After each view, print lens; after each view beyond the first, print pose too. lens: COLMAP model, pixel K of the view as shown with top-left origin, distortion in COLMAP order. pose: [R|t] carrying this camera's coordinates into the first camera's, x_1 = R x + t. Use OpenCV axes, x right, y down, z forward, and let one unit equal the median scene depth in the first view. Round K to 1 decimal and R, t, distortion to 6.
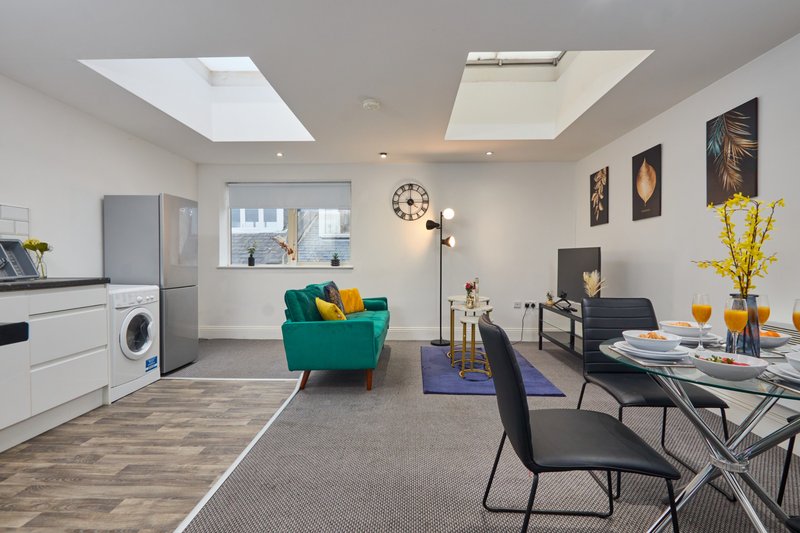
lens RADIAL K [[400.1, 0, 400.0], [0, 400.1, 266.5], [0, 0, 1]] dist [0.004887, 0.000031]
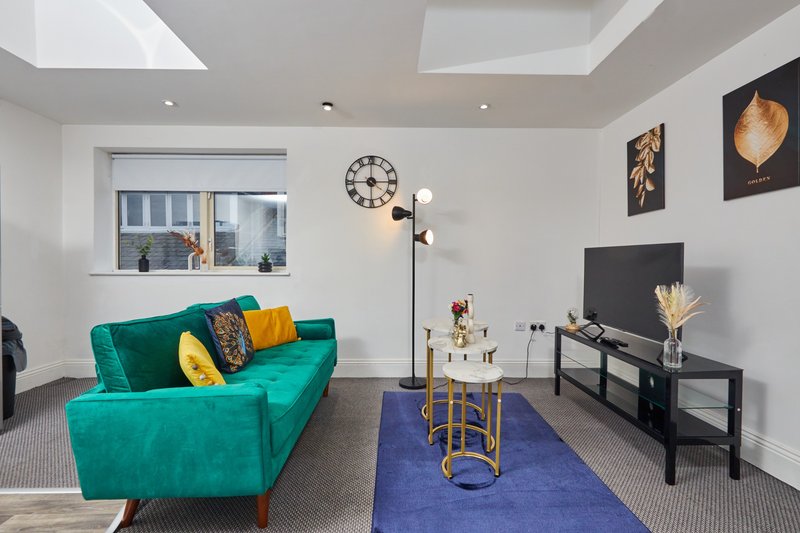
lens RADIAL K [[378.4, 0, 398.8], [0, 378.4, 268.1], [0, 0, 1]] dist [0.000380, -0.001054]
pose [[0.998913, 0.001227, 0.046601, 0.049246], [-0.001047, 0.999992, -0.003890, -0.006837], [-0.046606, 0.003837, 0.998906, 0.370981]]
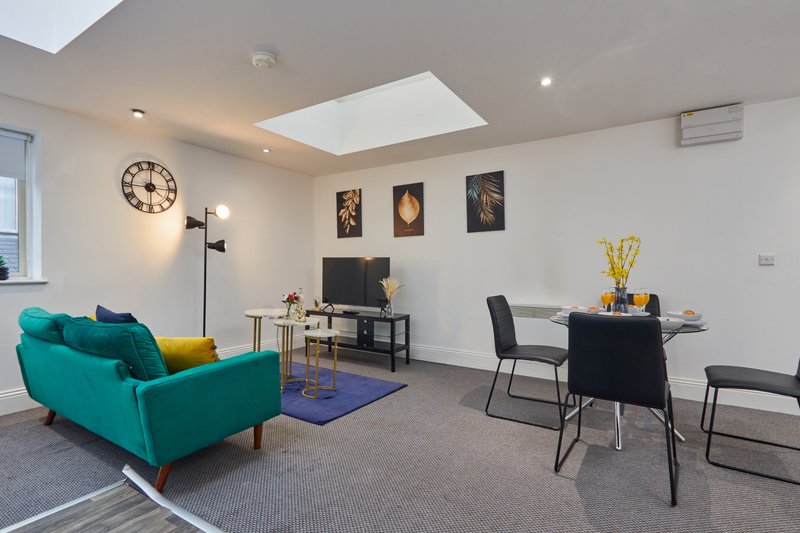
lens RADIAL K [[400.1, 0, 400.0], [0, 400.1, 266.5], [0, 0, 1]] dist [0.004887, 0.000031]
pose [[0.516586, 0.001840, 0.856233, -0.401462], [0.012870, 0.999868, -0.009913, -0.007157], [-0.856138, 0.016141, 0.516494, 0.277962]]
